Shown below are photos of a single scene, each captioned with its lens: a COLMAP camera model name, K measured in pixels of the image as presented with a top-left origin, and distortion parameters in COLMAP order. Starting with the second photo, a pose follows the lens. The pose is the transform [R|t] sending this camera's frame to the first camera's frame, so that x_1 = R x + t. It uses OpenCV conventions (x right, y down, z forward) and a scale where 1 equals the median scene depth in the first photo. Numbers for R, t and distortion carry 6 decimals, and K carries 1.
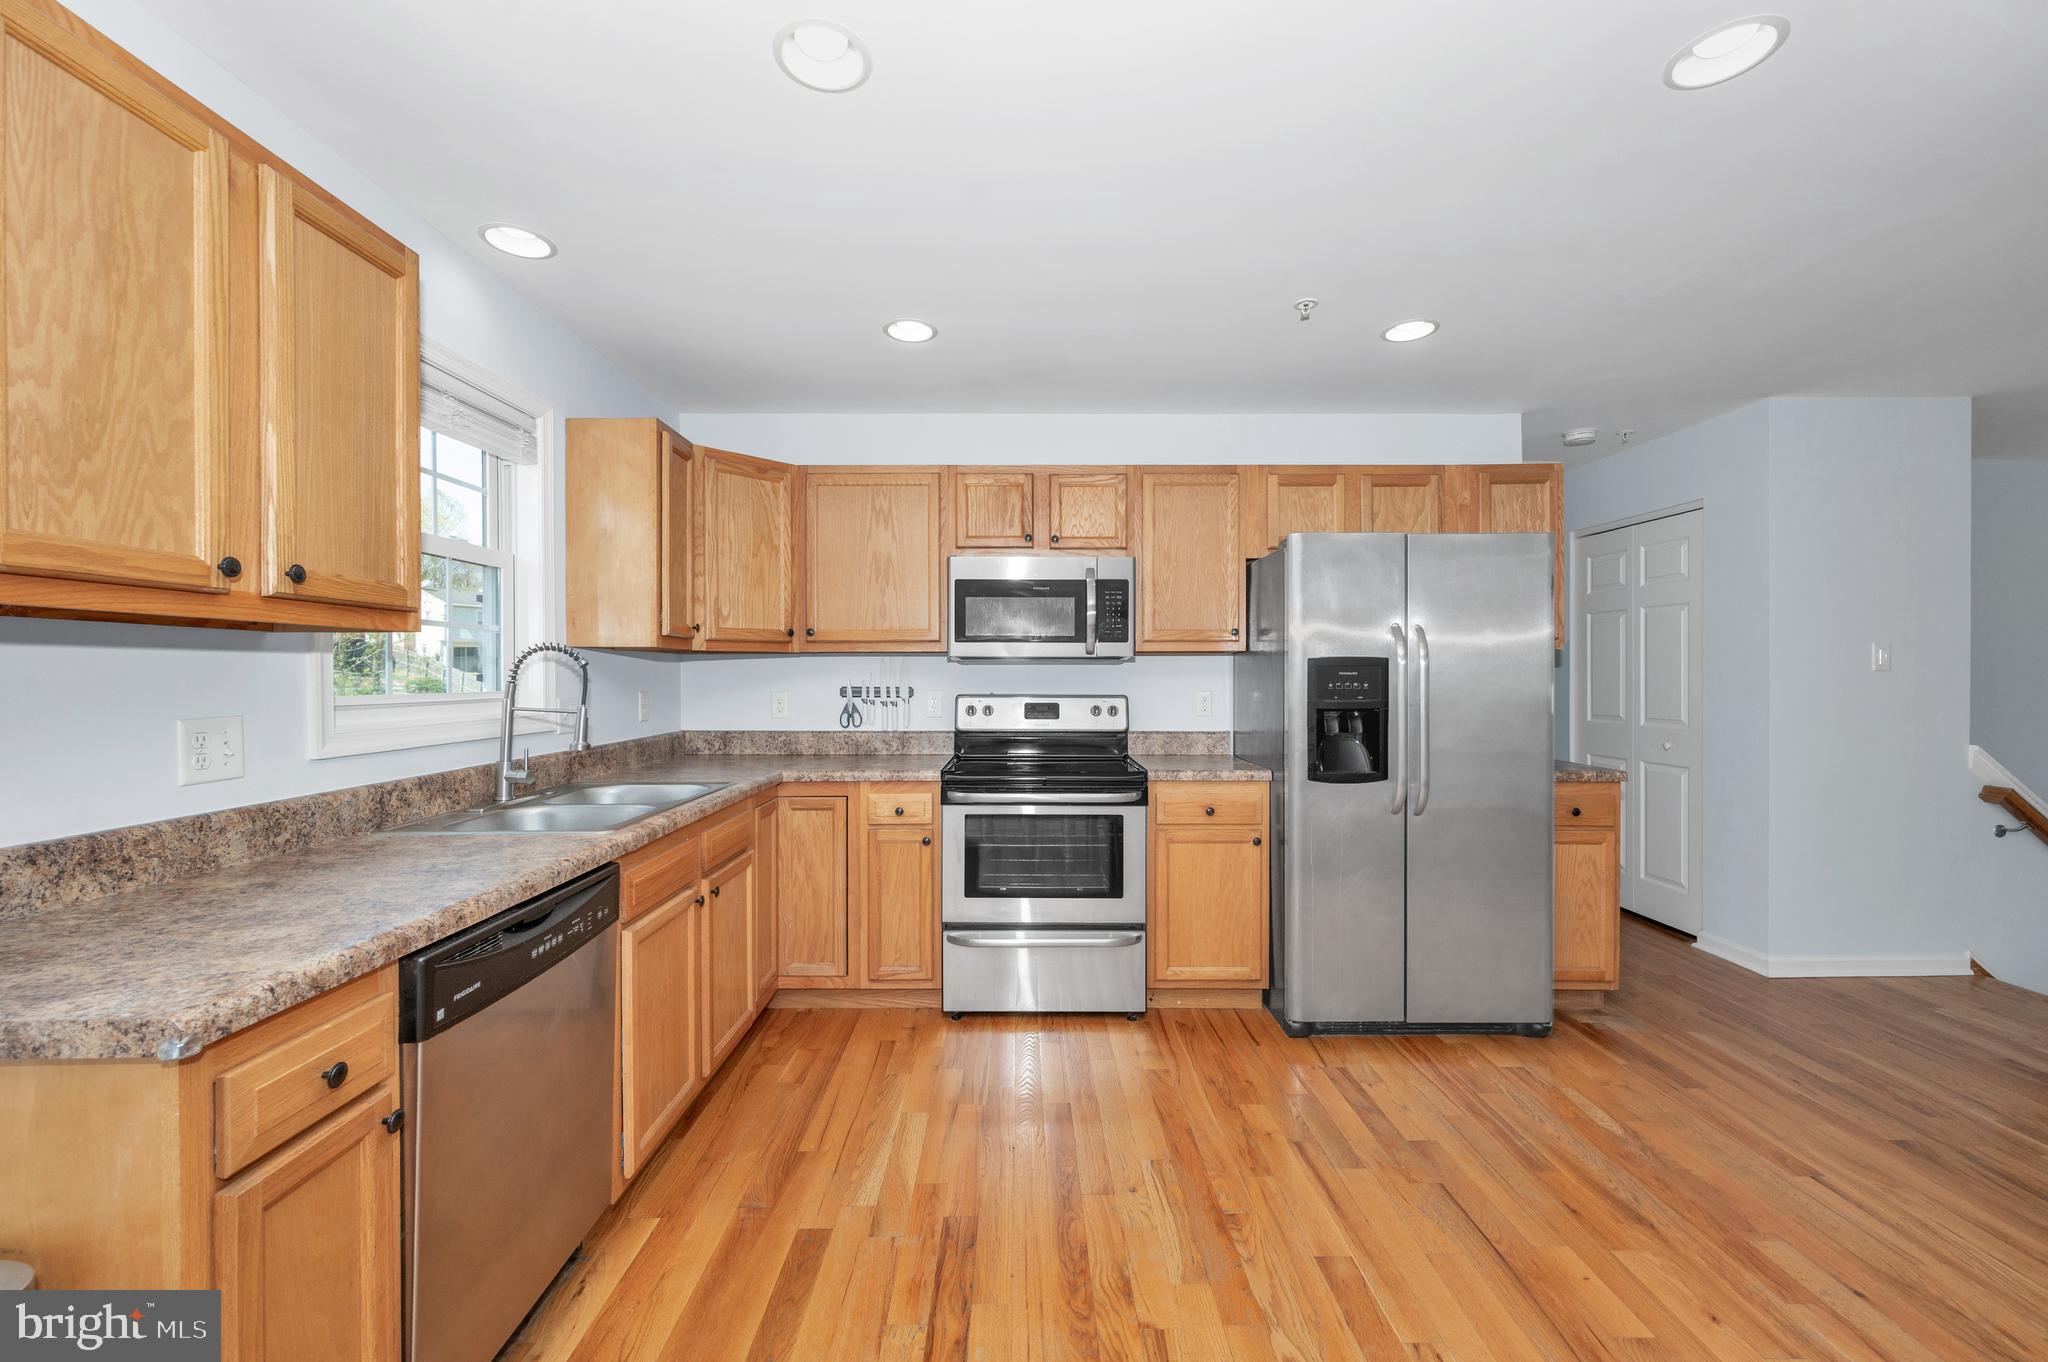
lens RADIAL K [[804.4, 0, 1005.7], [0, 804.4, 679.5], [0, 0, 1]] dist [-0.004898, 0.001102]
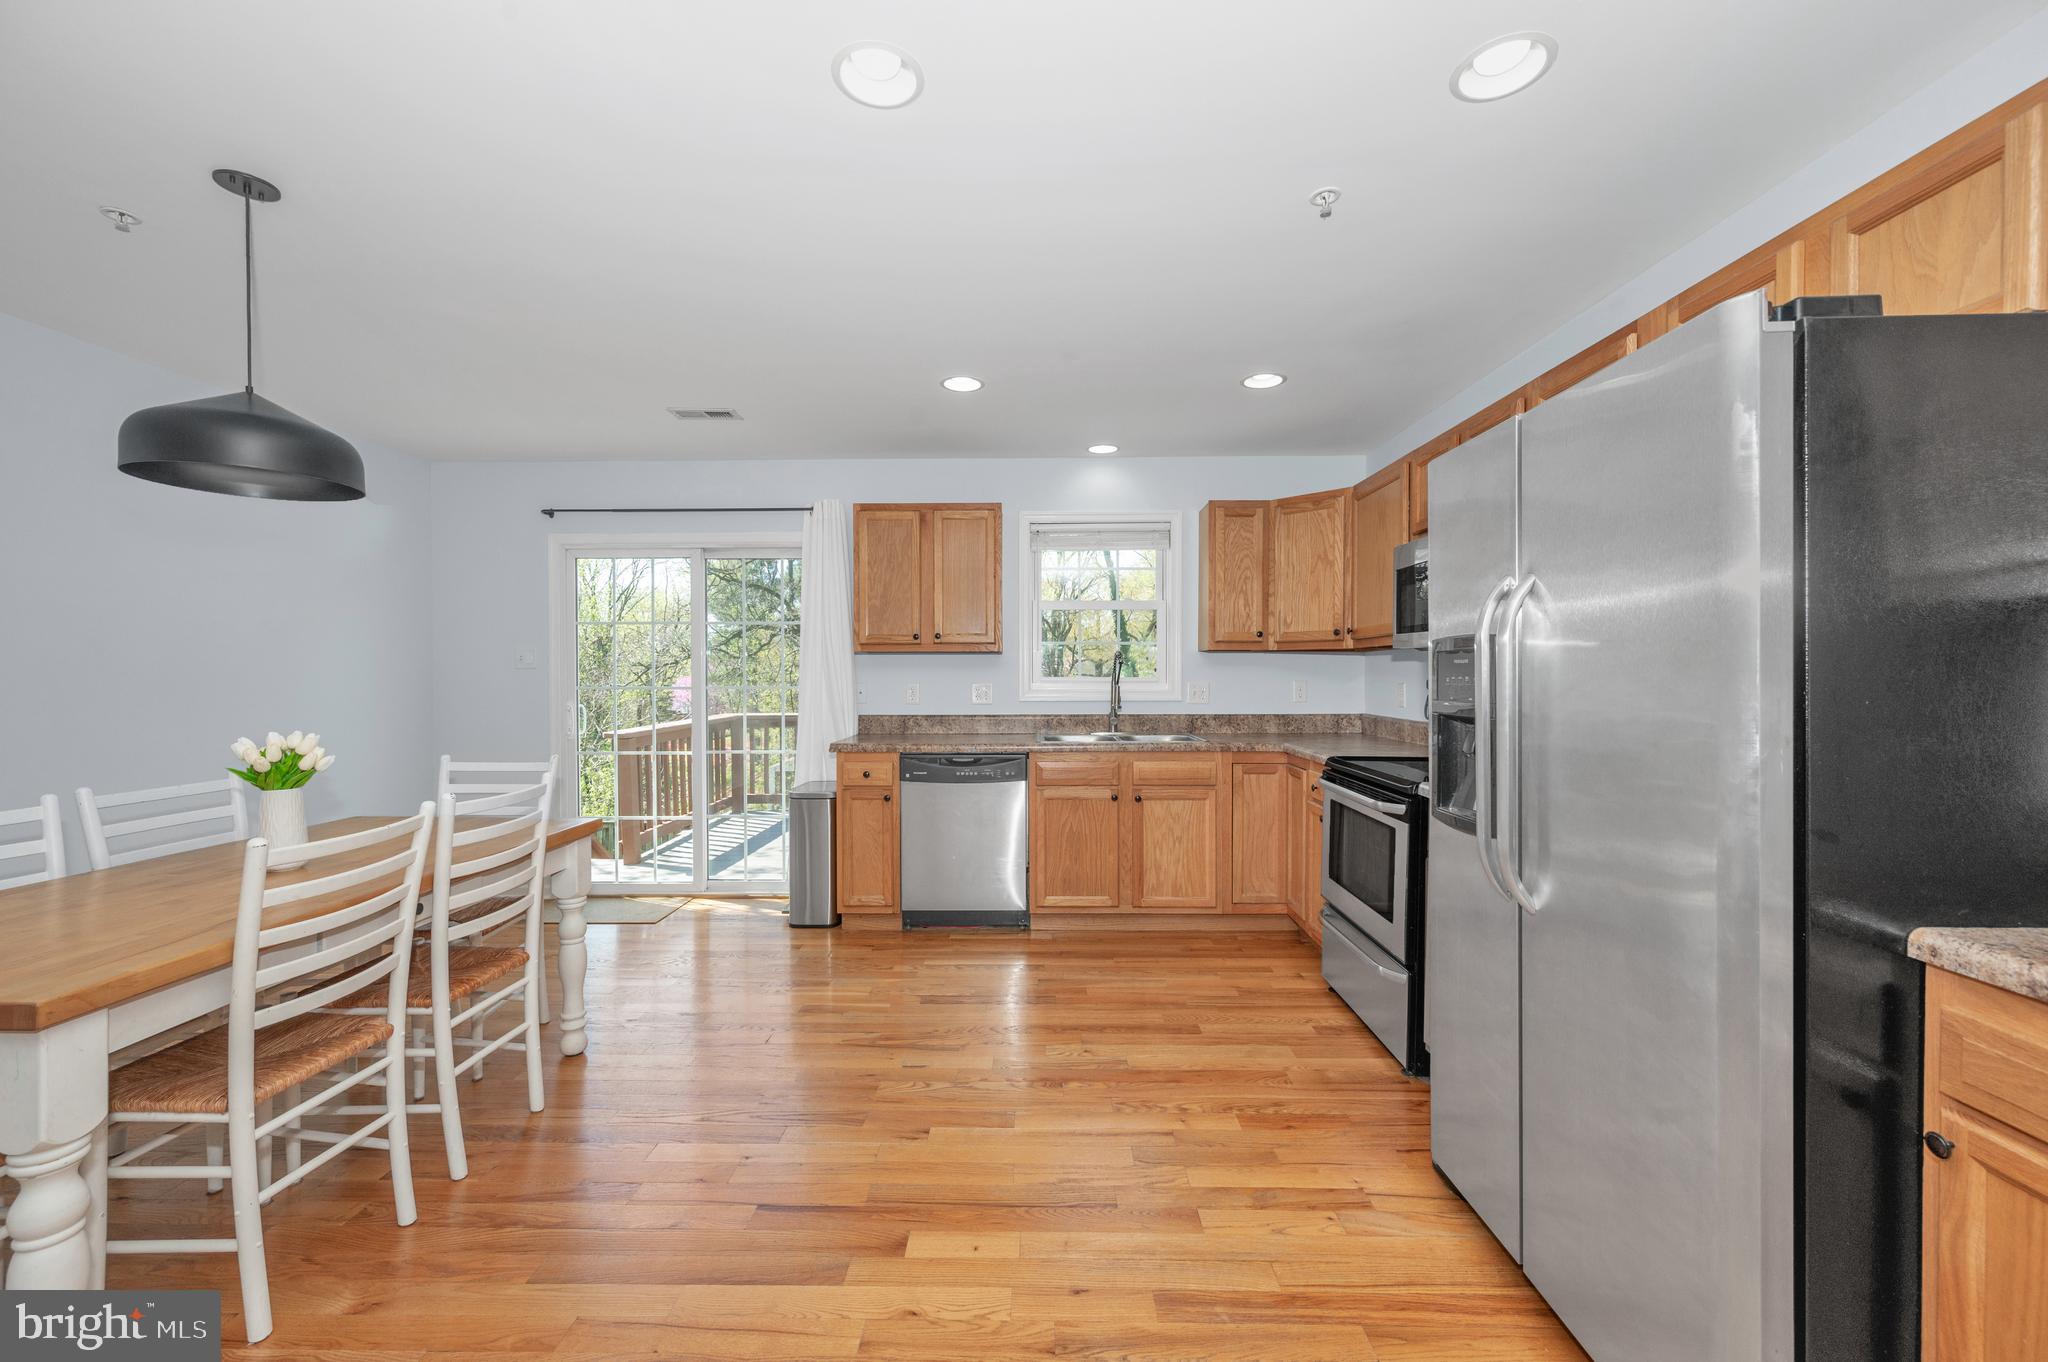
lens RADIAL K [[804.4, 0, 1015.2], [0, 804.4, 677.4], [0, 0, 1]] dist [-0.004898, 0.001102]
pose [[-0.018923, 0.007829, -0.999790, 0.934239], [-0.006228, 0.999949, 0.007948, 0.001802], [0.999802, 0.006377, -0.018873, 0.559900]]
